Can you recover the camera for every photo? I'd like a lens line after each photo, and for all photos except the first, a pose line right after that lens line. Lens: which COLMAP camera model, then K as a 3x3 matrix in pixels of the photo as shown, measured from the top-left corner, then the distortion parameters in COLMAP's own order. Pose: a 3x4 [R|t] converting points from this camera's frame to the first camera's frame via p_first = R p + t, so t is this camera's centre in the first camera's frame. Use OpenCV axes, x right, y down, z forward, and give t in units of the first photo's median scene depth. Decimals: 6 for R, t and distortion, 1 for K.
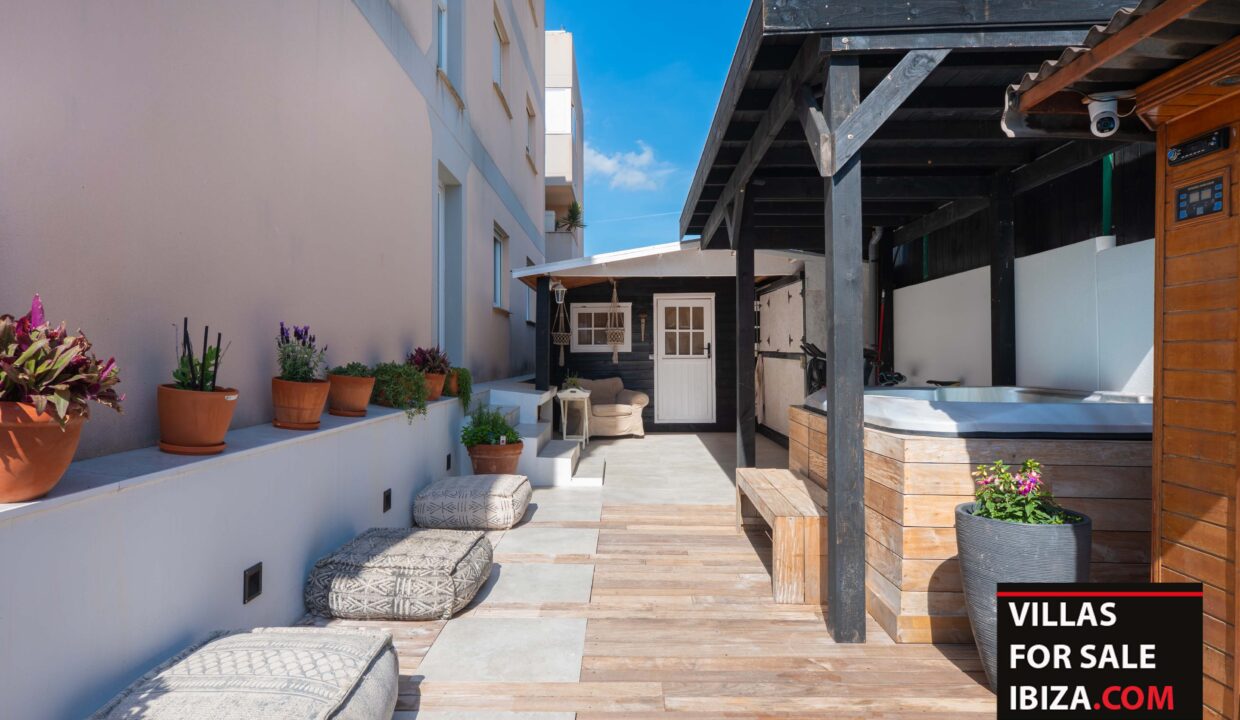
lens RADIAL K [[712.4, 0, 617.3], [0, 712.4, 356.8], [0, 0, 1]] dist [0.000376, 0.000002]
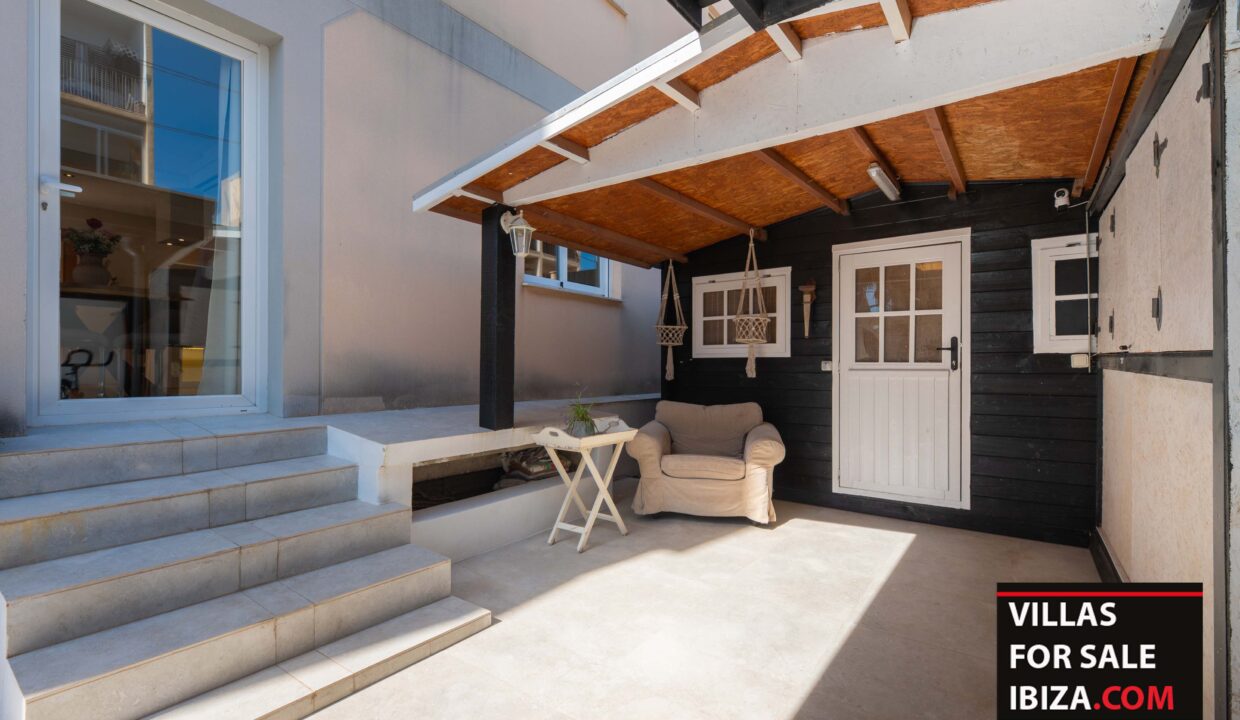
lens RADIAL K [[543.8, 0, 623.4], [0, 543.8, 366.4], [0, 0, 1]] dist [0.000149, 0.000542]
pose [[0.810490, 0.007820, -0.585700, 0.162009], [-0.006559, 0.999969, 0.004275, -0.000339], [0.585716, 0.000377, 0.810517, 0.583549]]
